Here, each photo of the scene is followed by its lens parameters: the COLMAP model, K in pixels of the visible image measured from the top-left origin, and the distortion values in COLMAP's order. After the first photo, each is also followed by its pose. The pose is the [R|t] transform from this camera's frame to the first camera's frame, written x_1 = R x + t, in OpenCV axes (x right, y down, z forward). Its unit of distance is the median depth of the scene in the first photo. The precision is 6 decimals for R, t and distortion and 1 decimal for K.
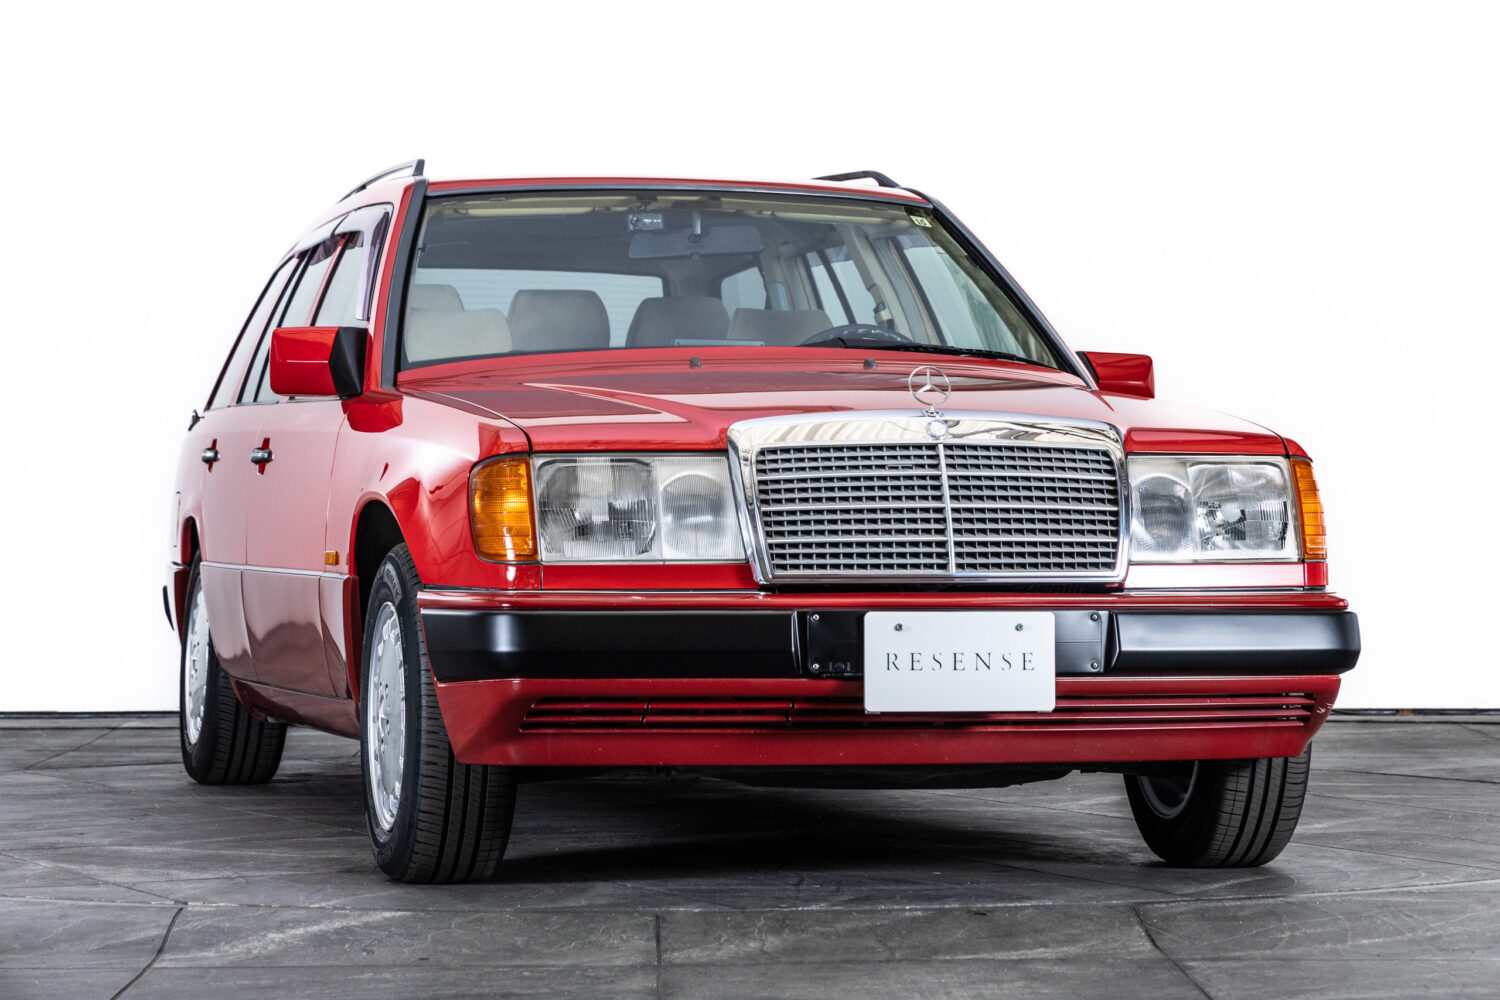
lens RADIAL K [[4480.0, 0, 750.0], [0, 4480.0, 500.0], [0, 0, 1]] dist [-0.003771, -2.017101]
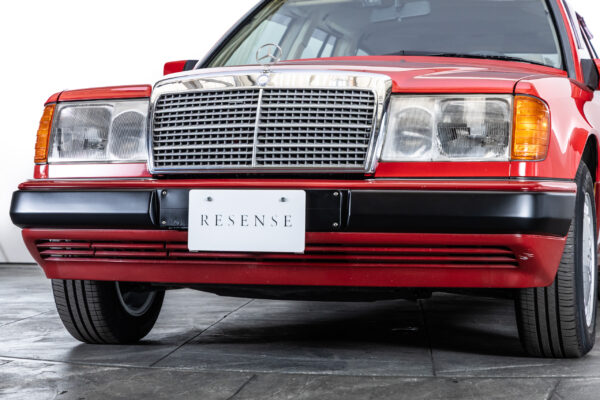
lens RADIAL K [[1500.5, 0, 300.0], [0, 1500.5, 200.0], [0, 0, 1]] dist [-0.017677, 0.328577]
pose [[0.866567, -0.001698, -0.499058, 0.326890], [-0.001359, 0.999982, -0.005762, 0.031133], [0.499059, 0.005672, 0.866550, 0.530639]]
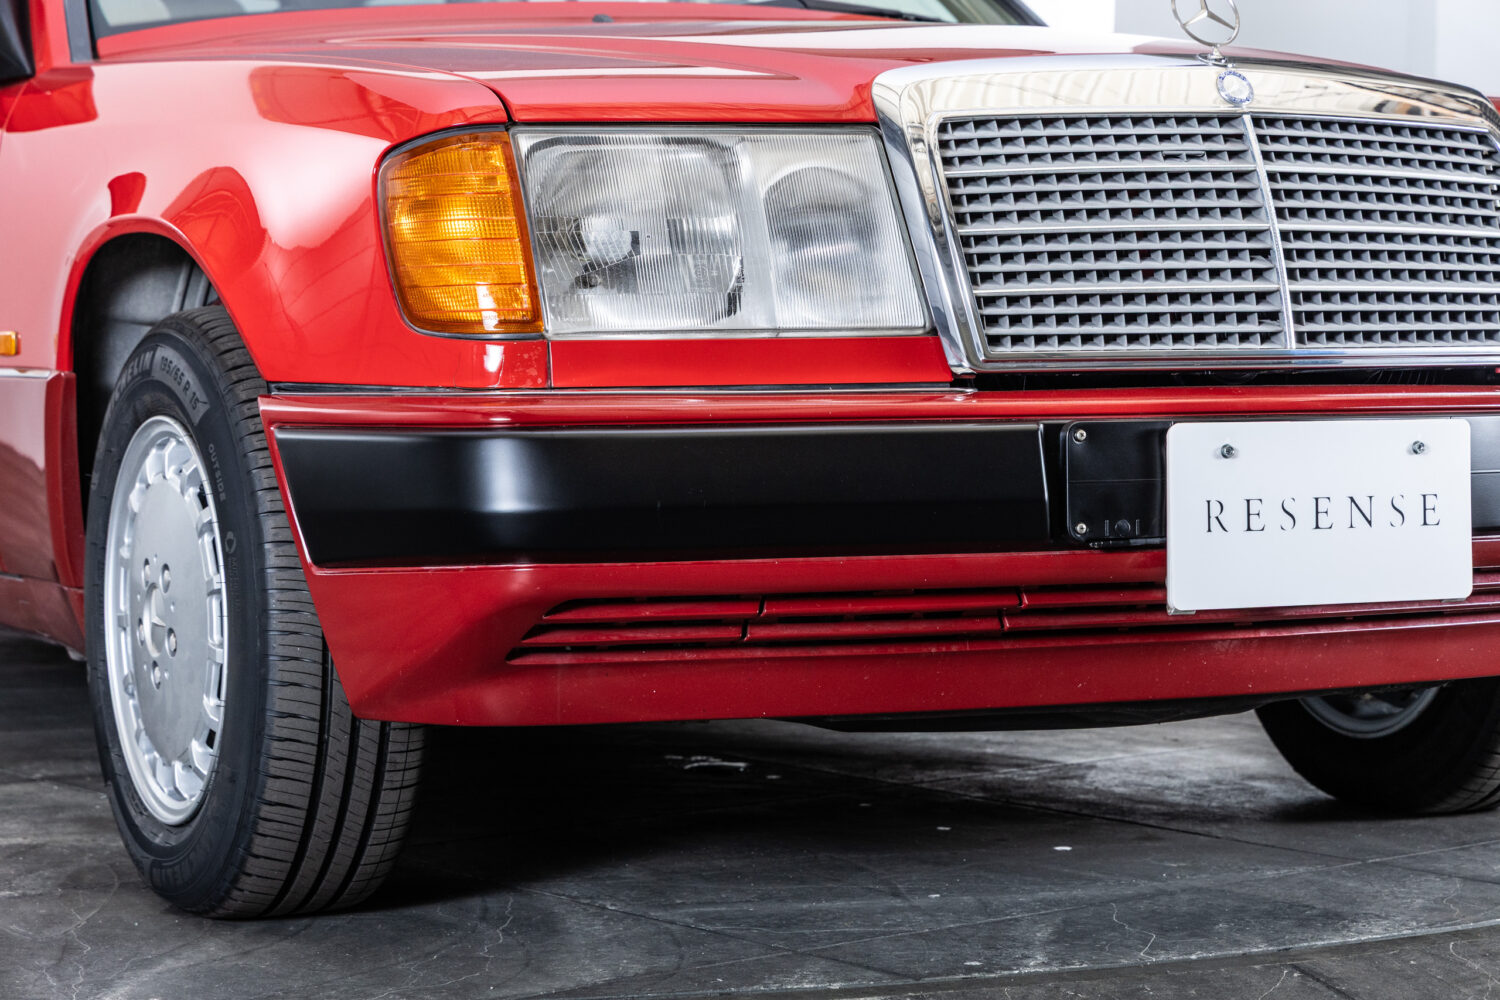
lens RADIAL K [[3488.3, 0, 750.0], [0, 3488.3, 500.0], [0, 0, 1]] dist [-0.049148, -0.288793]
pose [[0.976827, -0.018865, 0.213199, -0.107960], [0.008108, 0.998655, 0.051217, 0.012229], [-0.213878, -0.048302, 0.975665, 0.593384]]
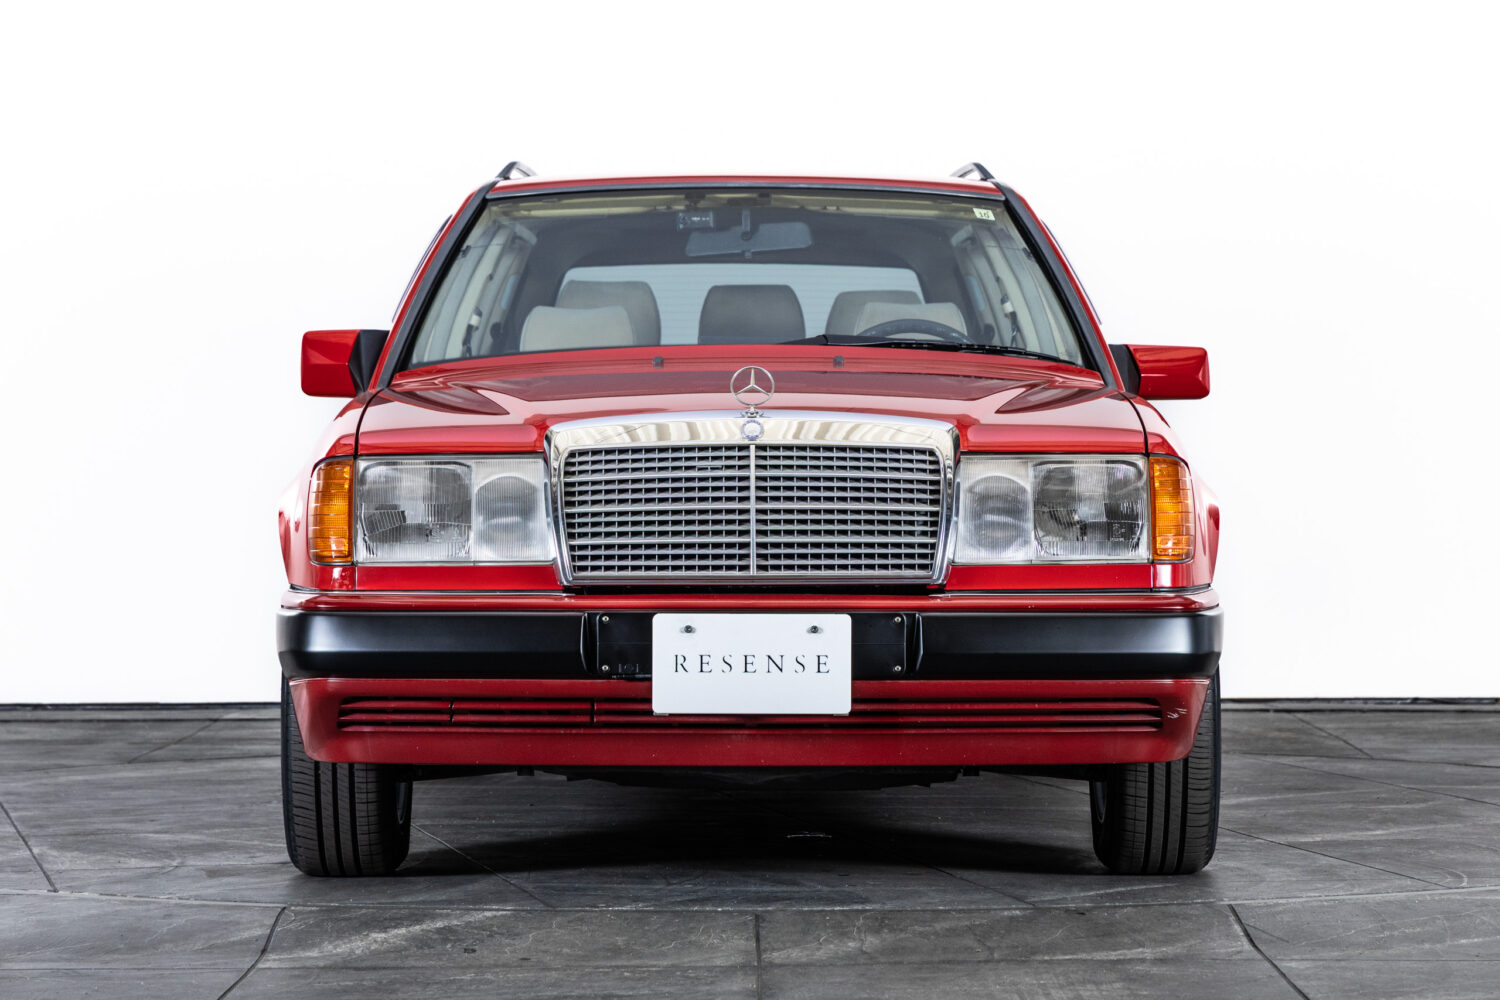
lens RADIAL K [[4480.0, 0, 750.0], [0, 4480.0, 500.0], [0, 0, 1]] dist [-0.003771, -2.017101]
pose [[0.971467, -0.002825, -0.237156, 0.277030], [0.003911, 0.999984, 0.004108, -0.004298], [0.237141, -0.004919, 0.971463, 0.032932]]
